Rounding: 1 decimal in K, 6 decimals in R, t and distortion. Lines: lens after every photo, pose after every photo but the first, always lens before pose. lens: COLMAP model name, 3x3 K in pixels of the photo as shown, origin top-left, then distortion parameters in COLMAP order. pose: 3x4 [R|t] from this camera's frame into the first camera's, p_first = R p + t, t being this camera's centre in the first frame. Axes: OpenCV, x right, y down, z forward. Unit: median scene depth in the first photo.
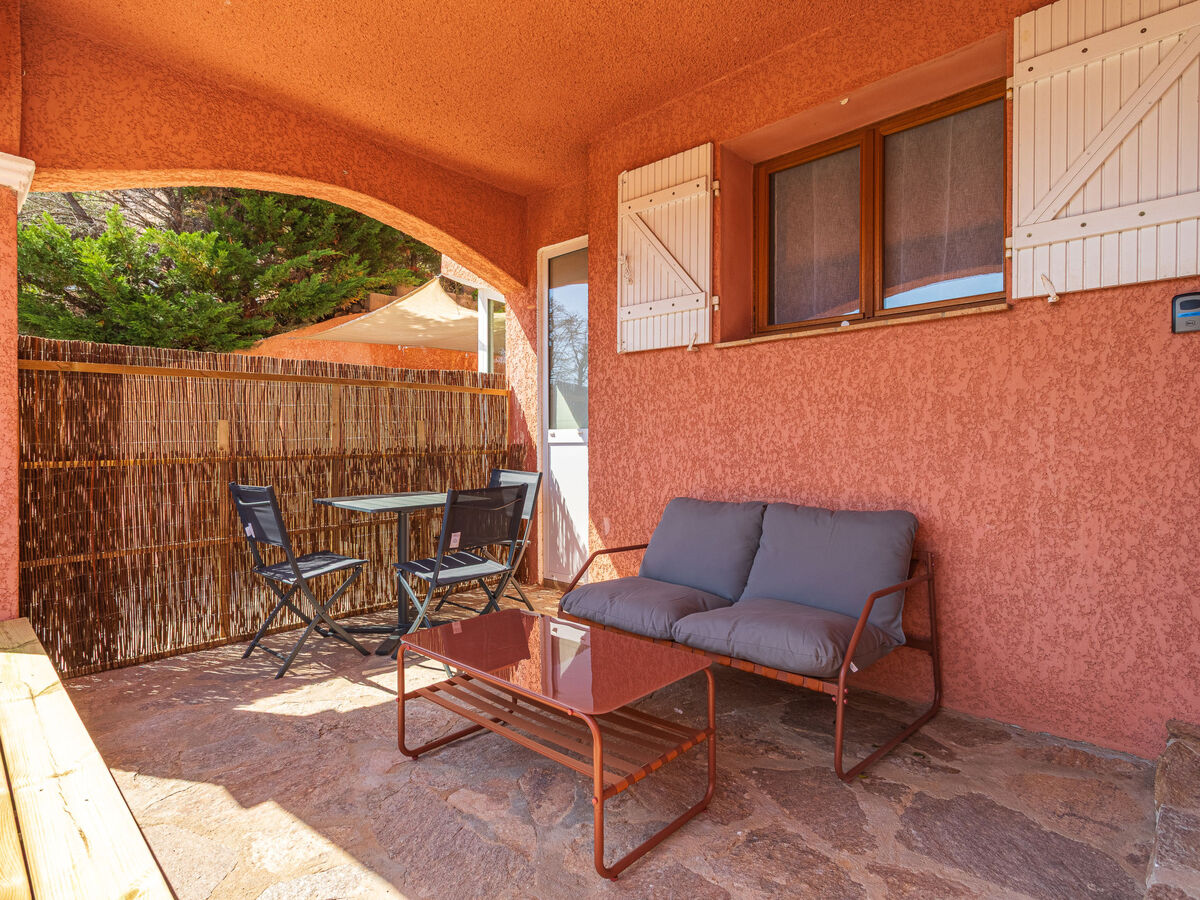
lens RADIAL K [[634.2, 0, 600.5], [0, 634.2, 452.9], [0, 0, 1]] dist [0.002911, 0.001825]
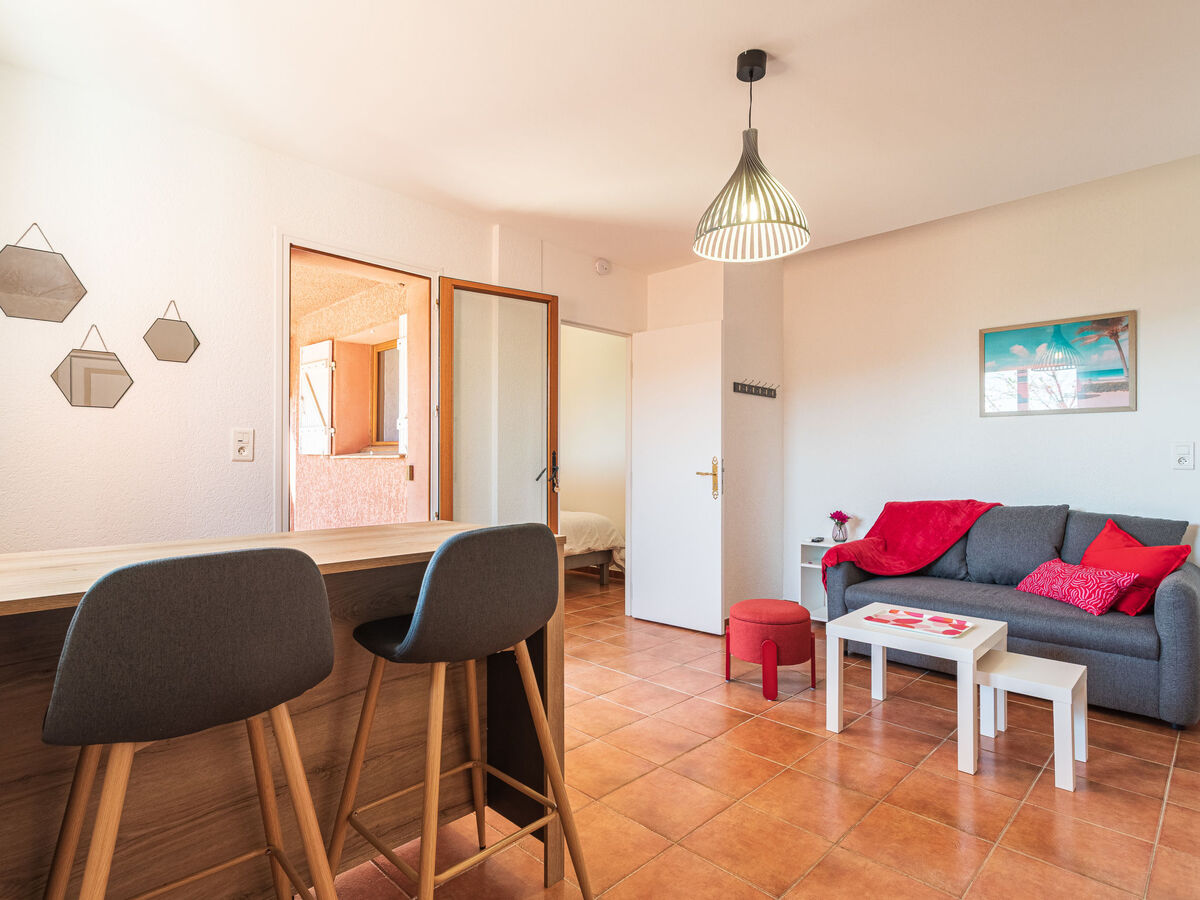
lens RADIAL K [[634.2, 0, 600.5], [0, 634.2, 452.9], [0, 0, 1]] dist [0.002911, 0.001825]
pose [[0.999819, 0.002985, -0.018788, 0.940286], [-0.003316, 0.999839, -0.017618, -0.150449], [0.018732, 0.017678, 0.999668, -0.714632]]
